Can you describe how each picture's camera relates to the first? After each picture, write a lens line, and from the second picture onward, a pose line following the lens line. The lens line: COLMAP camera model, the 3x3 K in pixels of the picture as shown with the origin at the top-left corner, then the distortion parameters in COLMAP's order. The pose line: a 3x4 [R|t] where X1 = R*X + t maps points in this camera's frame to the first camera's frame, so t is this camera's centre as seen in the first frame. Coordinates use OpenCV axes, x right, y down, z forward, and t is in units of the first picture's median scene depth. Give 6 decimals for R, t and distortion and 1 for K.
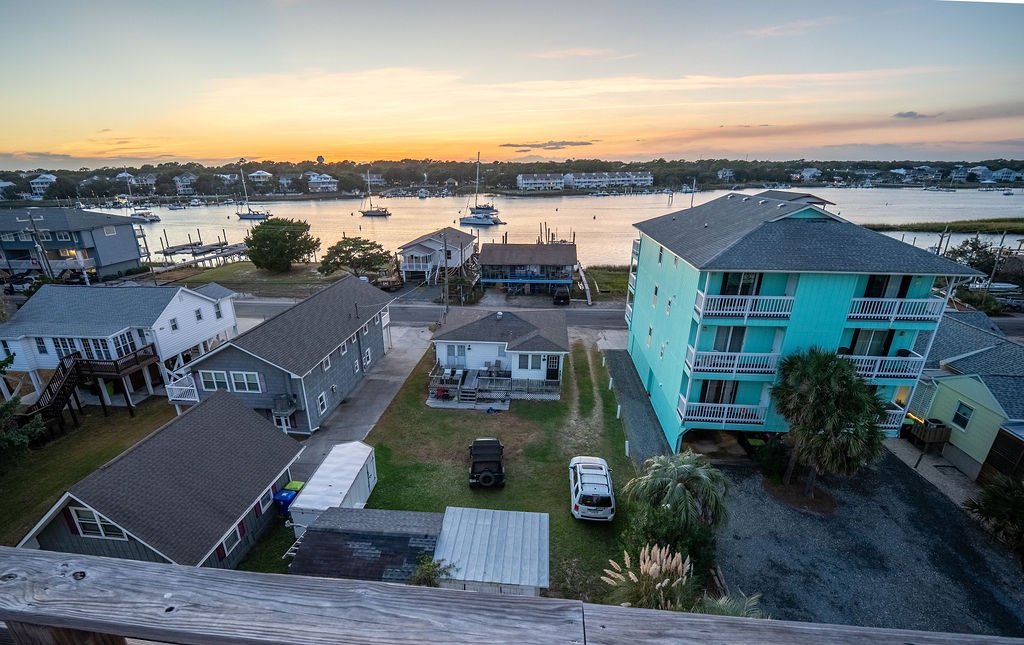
lens RADIAL K [[488.7, 0, 485.3], [0, 488.7, 374.5], [0, 0, 1]] dist [-0.005551, -0.003397]
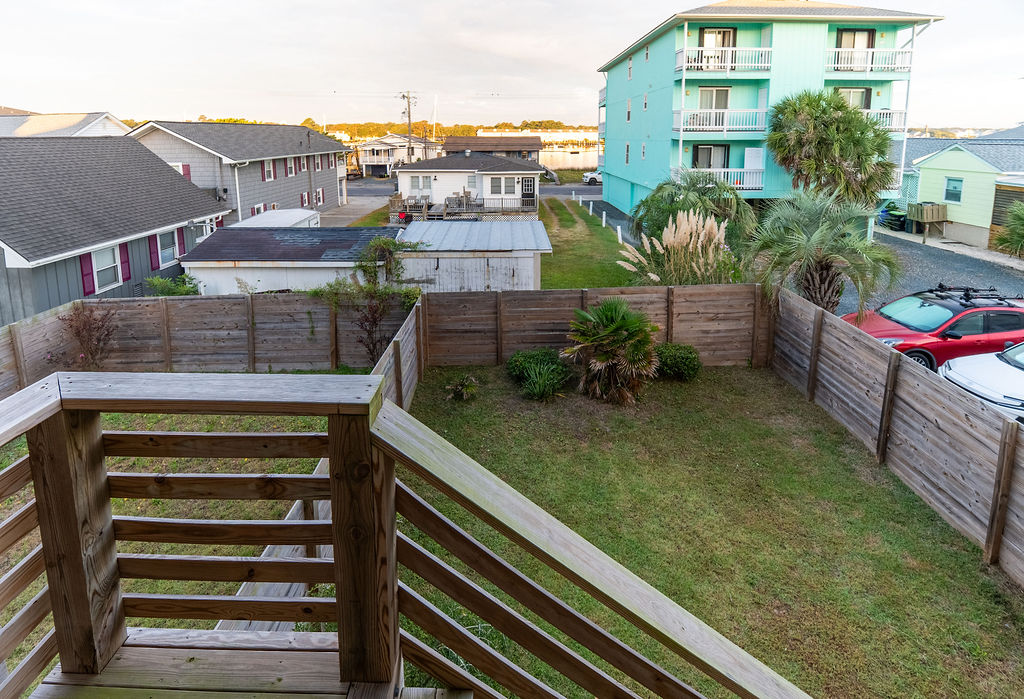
lens RADIAL K [[473.8, 0, 496.8], [0, 473.8, 358.7], [0, 0, 1]] dist [-0.005343, -0.000579]
pose [[0.993386, -0.014069, 0.113958, -0.025320], [0.043758, 0.963958, -0.262433, 0.517212], [-0.106159, 0.265684, 0.958198, 0.241941]]
